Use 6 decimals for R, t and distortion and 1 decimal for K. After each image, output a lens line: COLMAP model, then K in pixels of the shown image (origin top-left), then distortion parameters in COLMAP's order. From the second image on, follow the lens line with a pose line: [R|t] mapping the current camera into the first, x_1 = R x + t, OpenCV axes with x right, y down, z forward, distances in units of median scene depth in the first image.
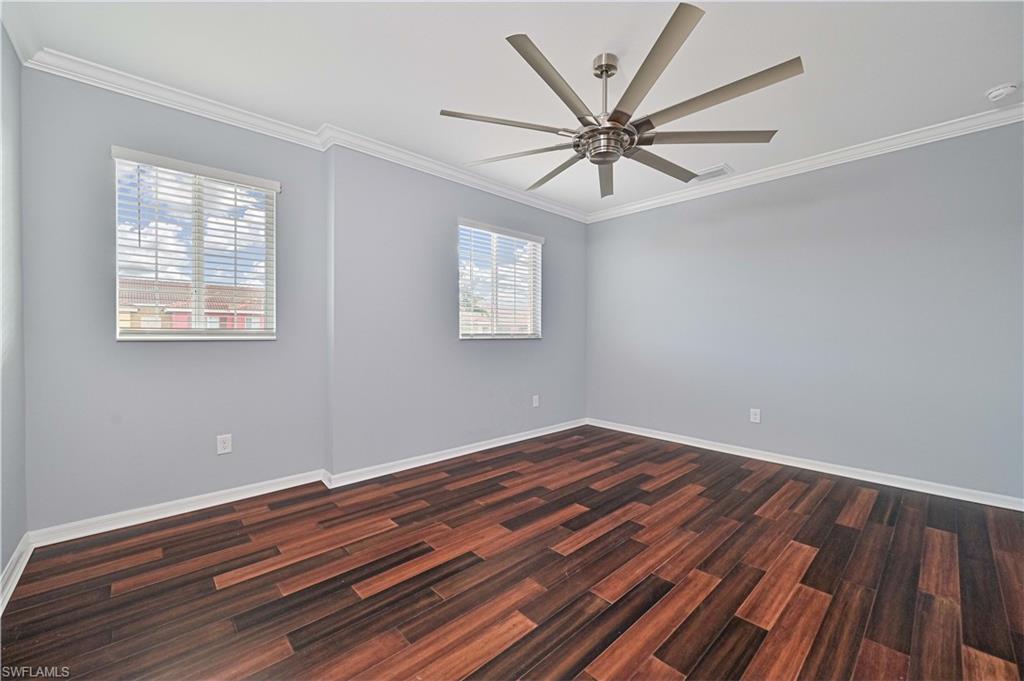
lens RADIAL K [[411.8, 0, 510.3], [0, 411.8, 339.1], [0, 0, 1]] dist [-0.000079, 0.000737]
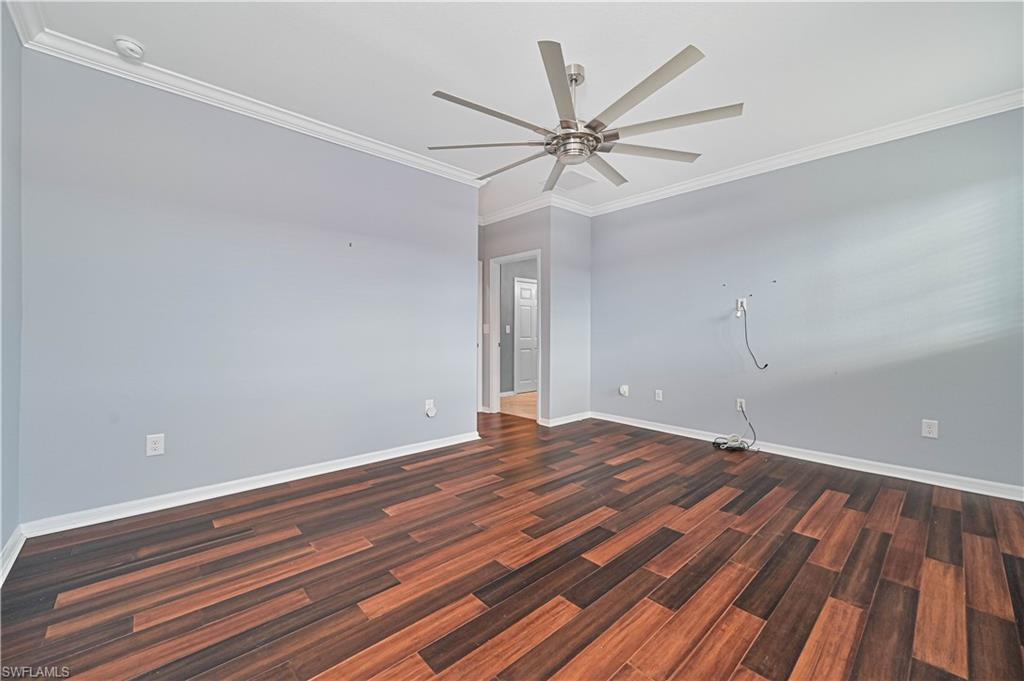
lens RADIAL K [[411.8, 0, 512.0], [0, 411.8, 340.5], [0, 0, 1]] dist [-0.000079, 0.000737]
pose [[-0.999977, -0.006146, 0.002847, 0.354791], [-0.006050, 0.999449, 0.032641, 0.005973], [-0.003046, 0.032623, -0.999463, 1.926946]]
